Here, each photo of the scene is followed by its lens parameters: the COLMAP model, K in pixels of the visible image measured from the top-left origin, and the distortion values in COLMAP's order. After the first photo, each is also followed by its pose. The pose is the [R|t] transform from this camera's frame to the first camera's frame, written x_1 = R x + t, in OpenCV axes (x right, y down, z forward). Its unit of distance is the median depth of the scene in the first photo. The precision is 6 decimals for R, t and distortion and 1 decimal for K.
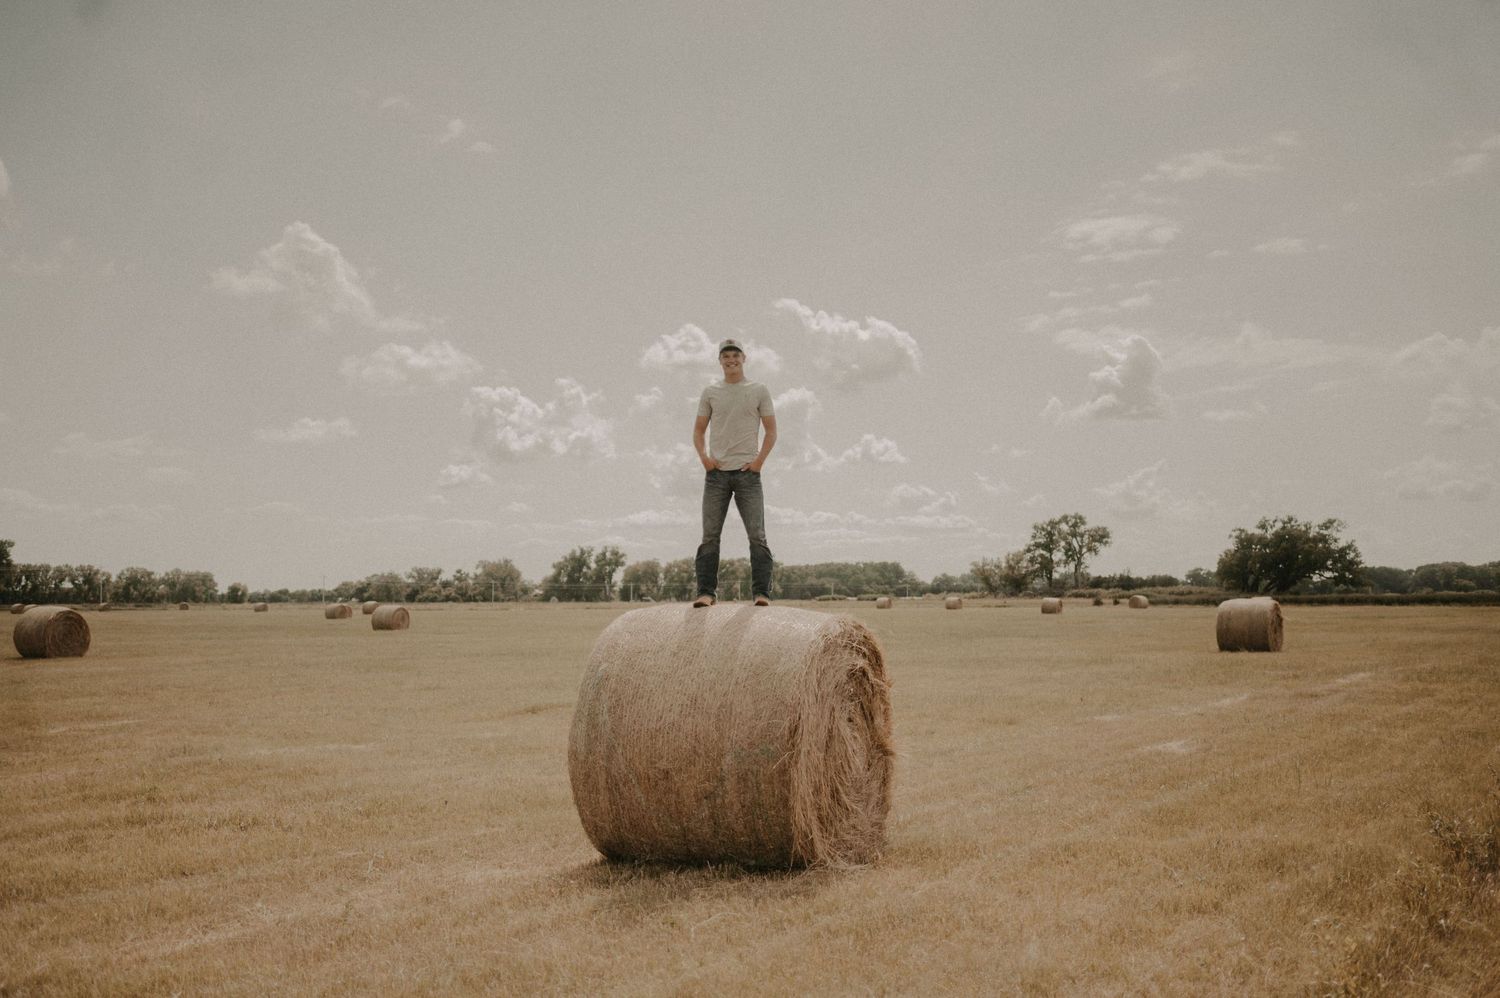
lens RADIAL K [[1729.5, 0, 750.0], [0, 1729.5, 499.0], [0, 0, 1]] dist [-0.005868, 0.024816]
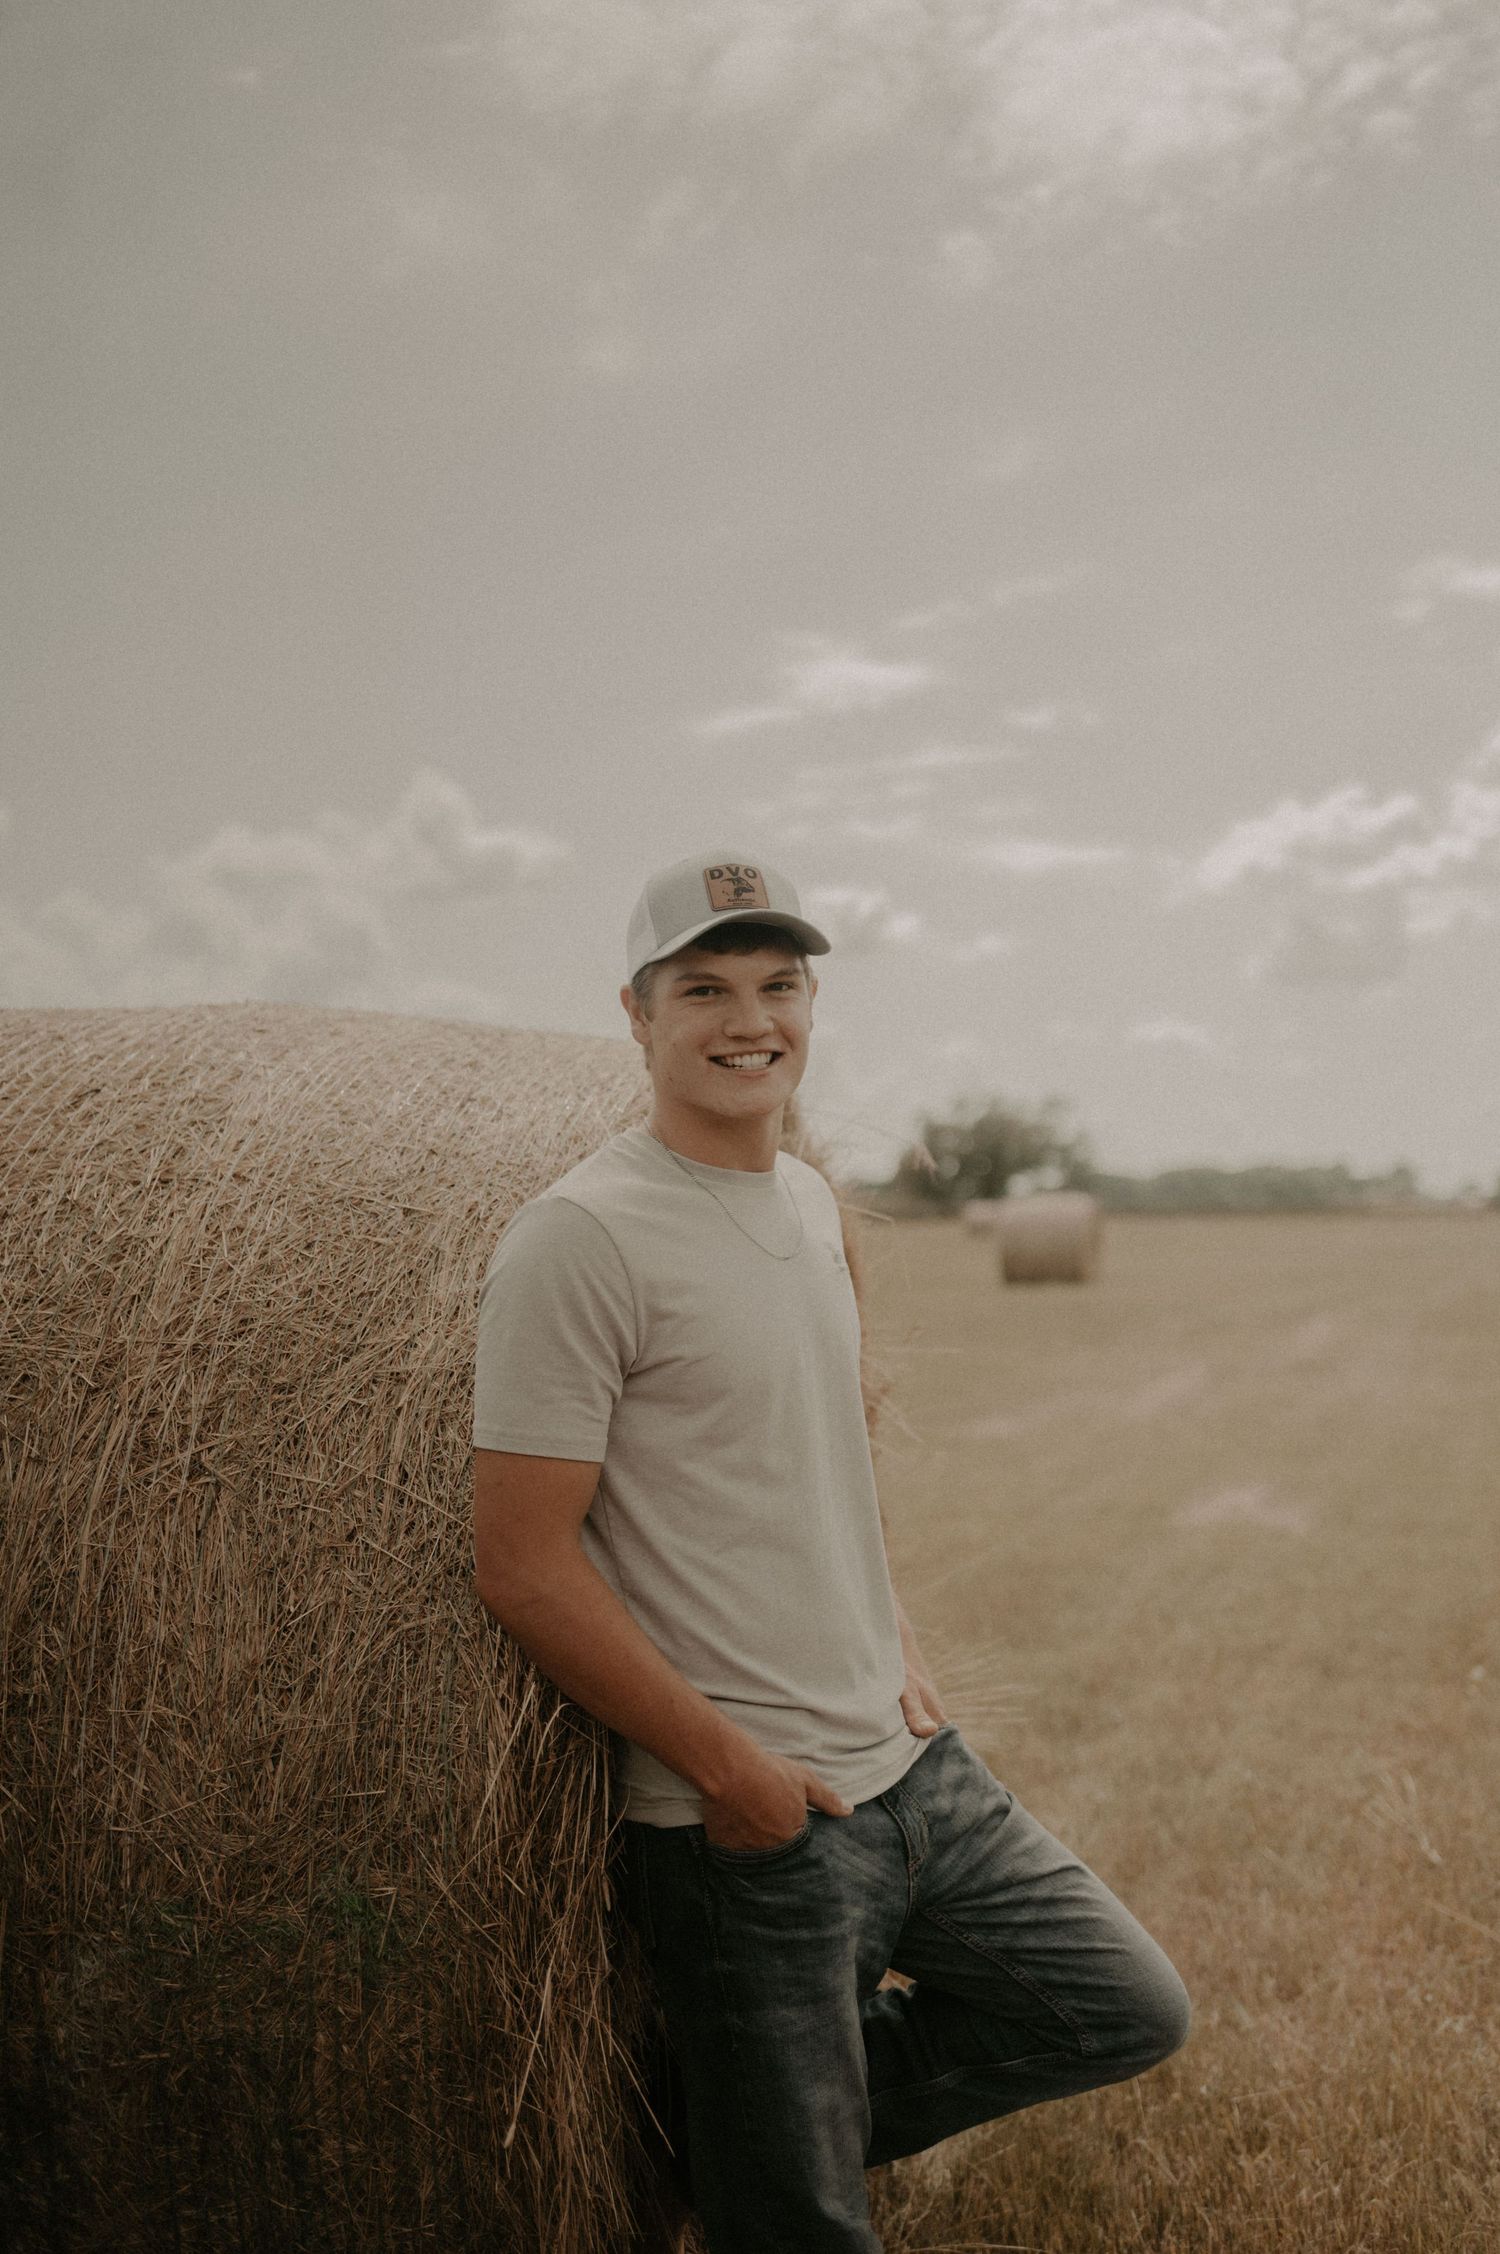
lens RADIAL K [[2598.9, 0, 735.5], [0, 2598.9, 1136.5], [0, 0, 1]] dist [-0.005868, 0.024816]
pose [[0.976616, -0.002839, 0.214974, -0.005572], [-0.002209, 0.999727, 0.023241, 0.067907], [-0.214982, -0.023172, 0.976343, 0.706686]]
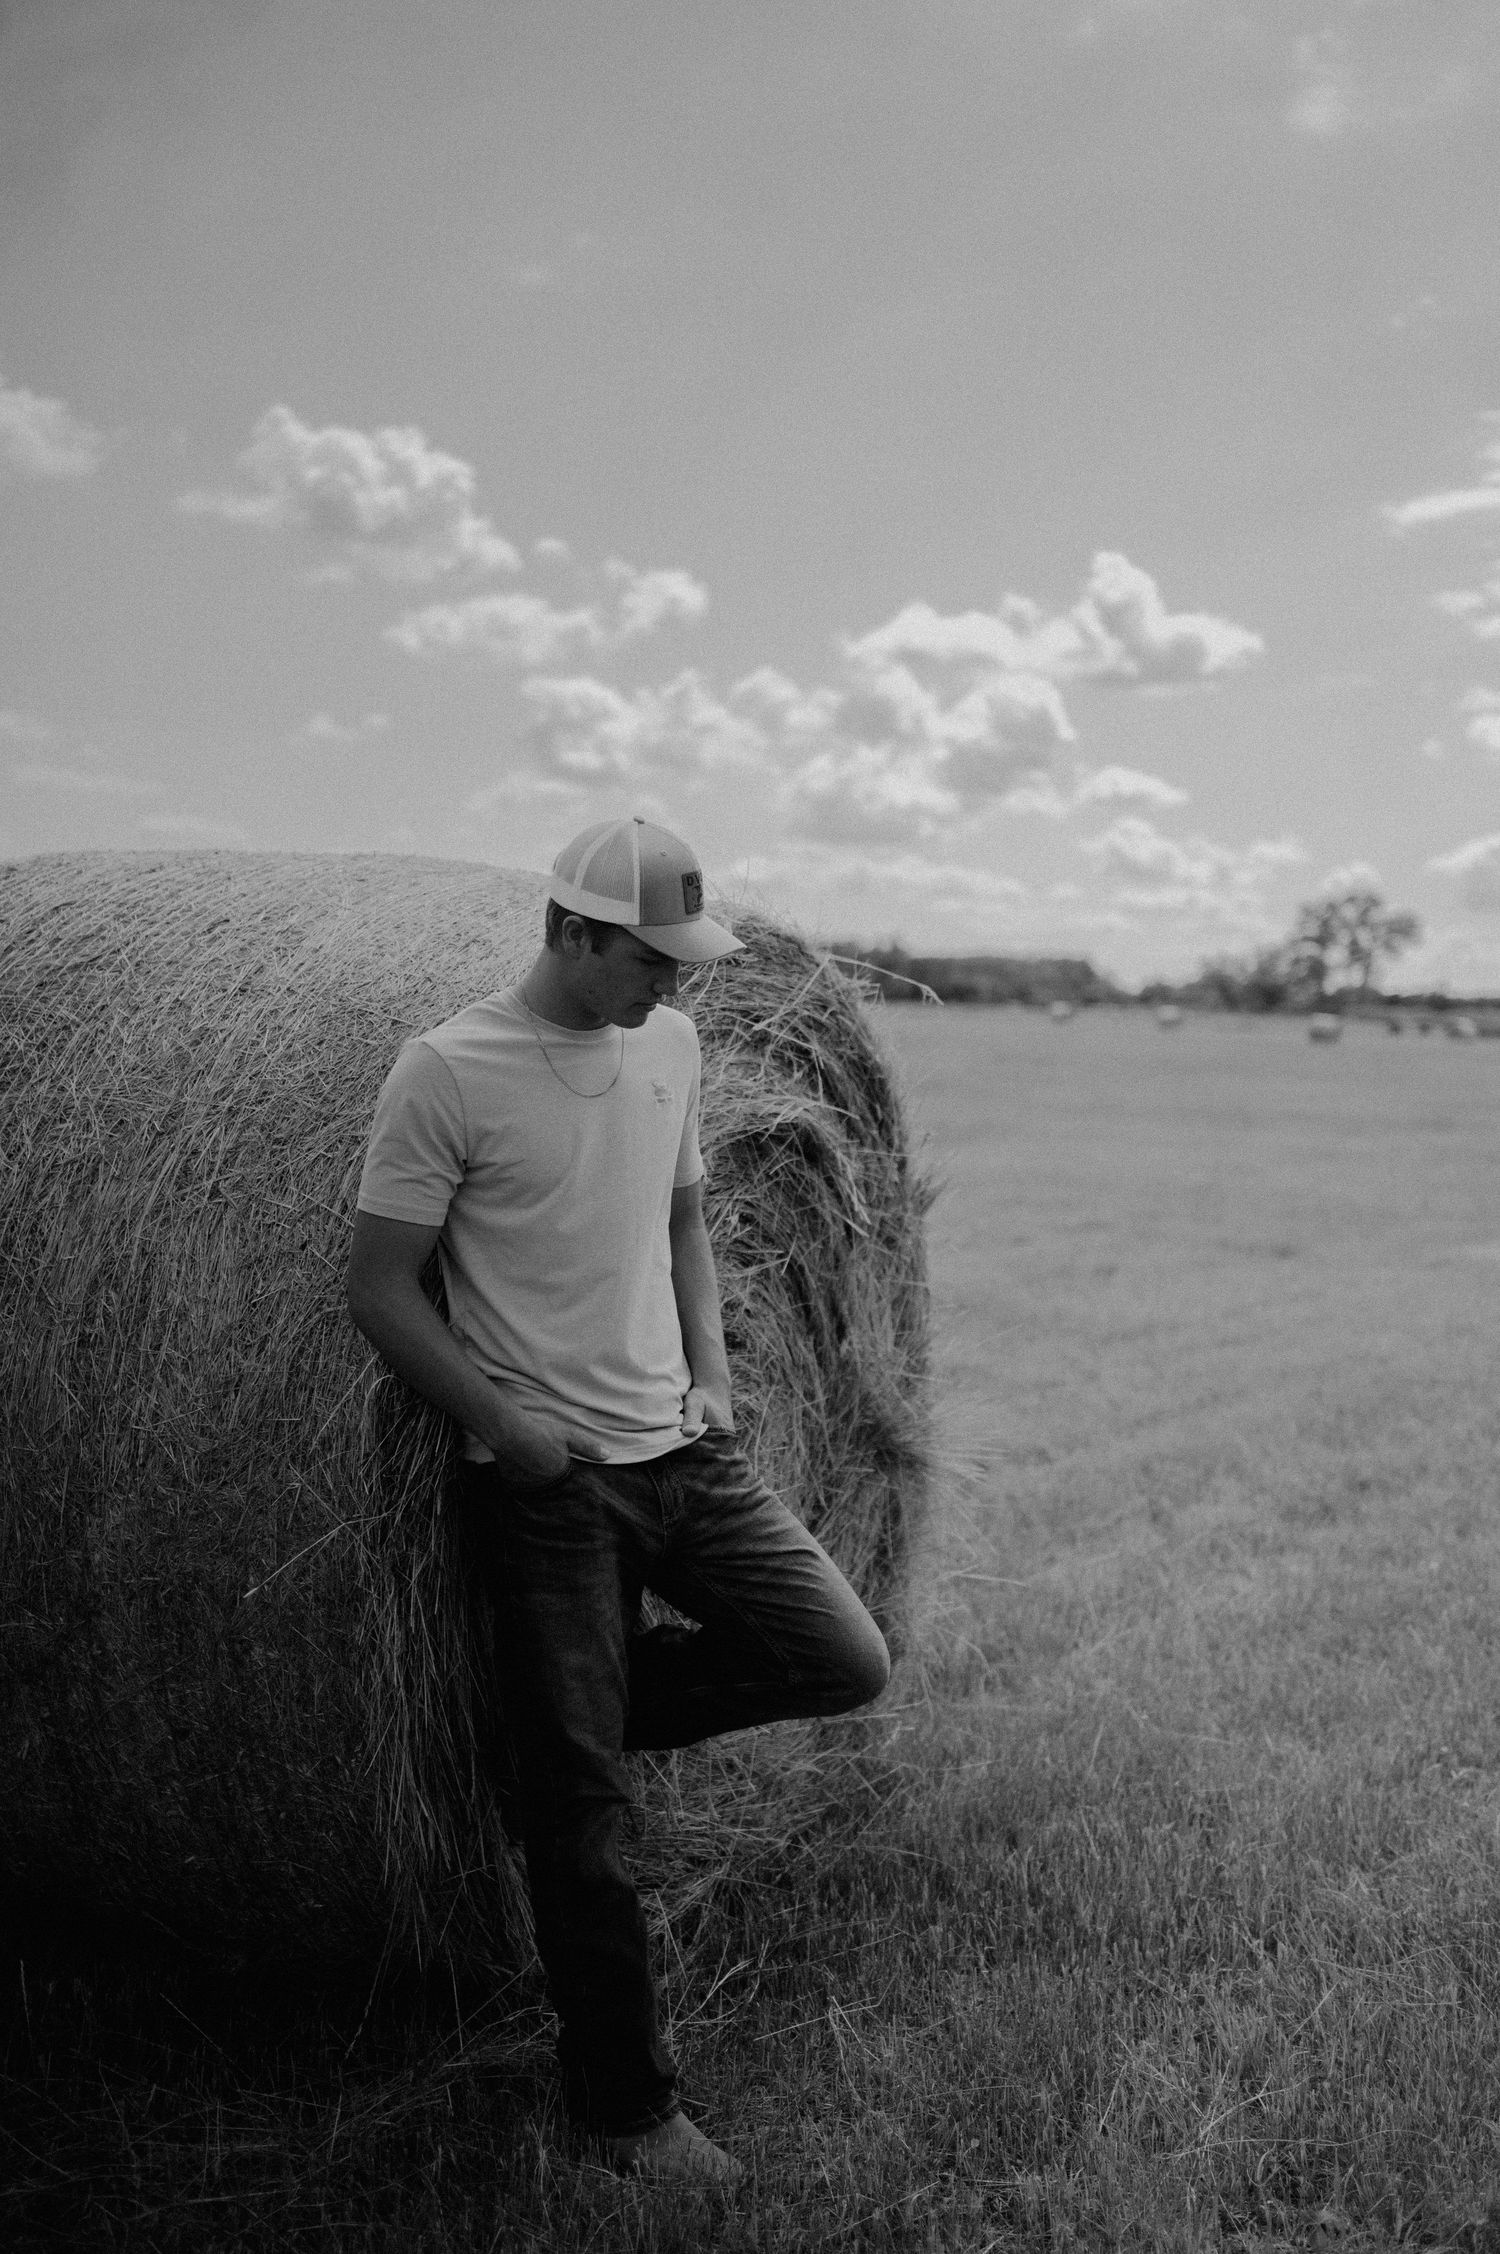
lens RADIAL K [[2613.3, 0, 753.9], [0, 2613.3, 1114.1], [0, 0, 1]] dist [-0.003800, 0.041355]
pose [[0.998051, 0.048853, -0.038831, 0.071502], [-0.044651, 0.993725, 0.102555, 0.056411], [0.043597, -0.100621, 0.993969, 0.619879]]
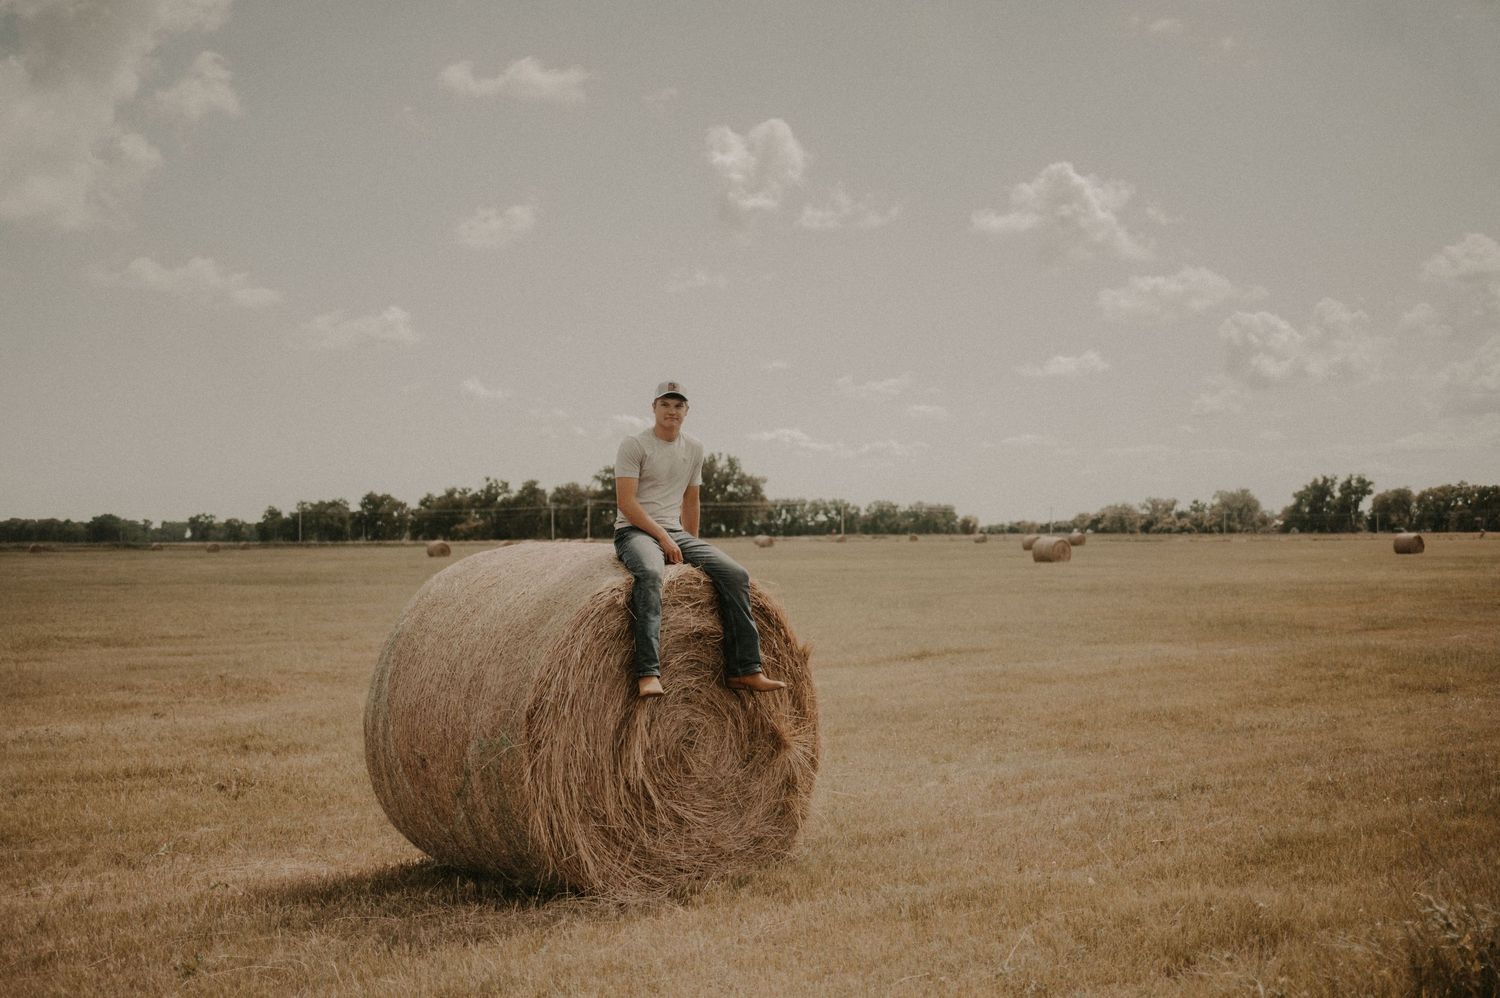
lens RADIAL K [[1729.5, 0, 750.0], [0, 1729.5, 499.0], [0, 0, 1]] dist [-0.005868, 0.024816]
pose [[0.908803, -0.009673, -0.417113, 0.381650], [0.026249, 0.999076, 0.034021, 0.016176], [0.416399, -0.041867, 0.908218, 0.329359]]
